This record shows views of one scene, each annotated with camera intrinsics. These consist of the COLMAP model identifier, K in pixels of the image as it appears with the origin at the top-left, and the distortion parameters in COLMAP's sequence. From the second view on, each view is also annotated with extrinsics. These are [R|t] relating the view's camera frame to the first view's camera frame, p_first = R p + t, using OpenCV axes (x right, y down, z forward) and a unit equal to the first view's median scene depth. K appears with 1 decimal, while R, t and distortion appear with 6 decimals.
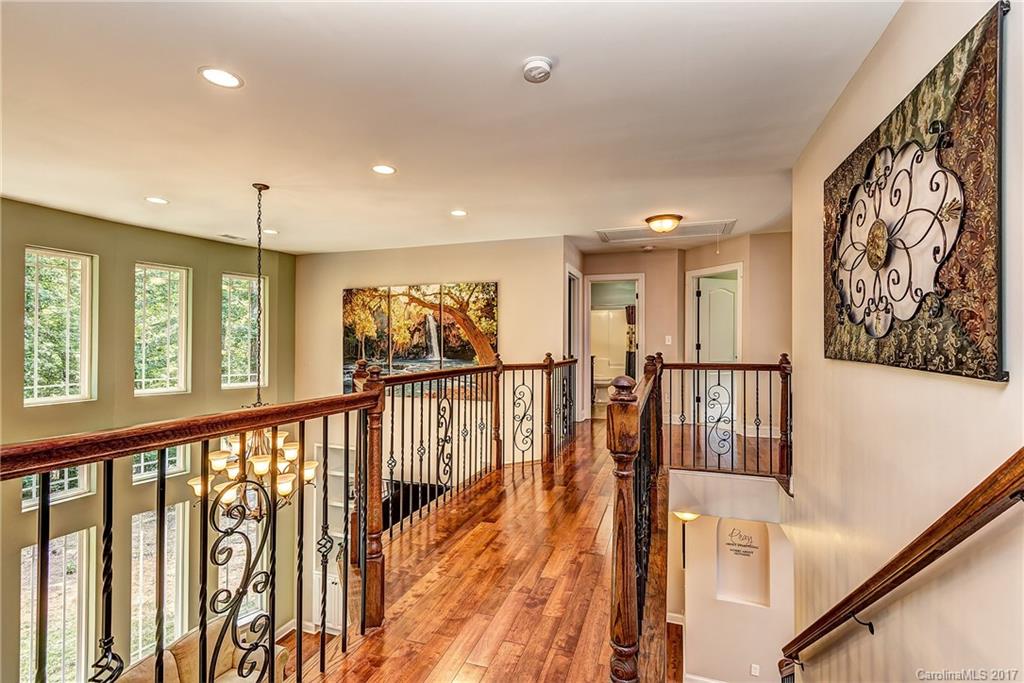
lens RADIAL K [[466.8, 0, 509.5], [0, 466.8, 348.2], [0, 0, 1]] dist [0.012008, -0.000384]
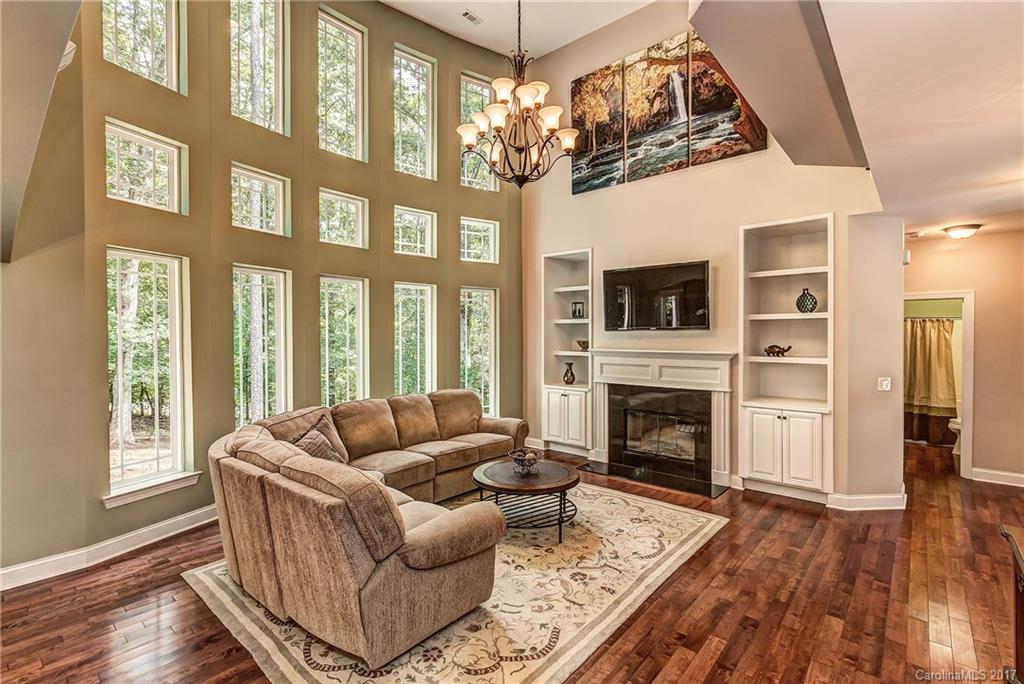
lens RADIAL K [[466.8, 0, 513.5], [0, 466.8, 336.4], [0, 0, 1]] dist [0.012008, -0.000384]
pose [[0.928229, 0.000024, -0.372010, -0.121990], [0.006954, 0.999824, 0.017416, 0.390134], [0.371945, -0.018753, 0.928065, 0.082120]]
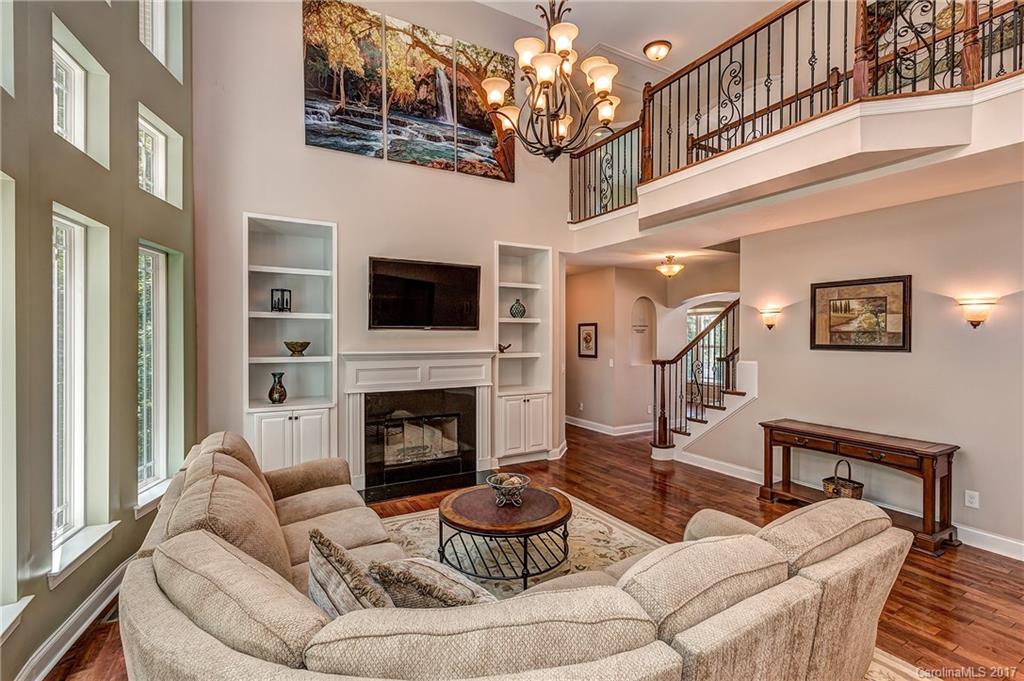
lens RADIAL K [[466.8, 0, 505.9], [0, 466.8, 339.7], [0, 0, 1]] dist [0.012008, -0.000384]
pose [[0.671292, -0.003404, 0.741185, -0.711757], [-0.011450, 0.999823, 0.014962, 0.398902], [-0.741104, -0.018530, 0.671134, 0.327194]]
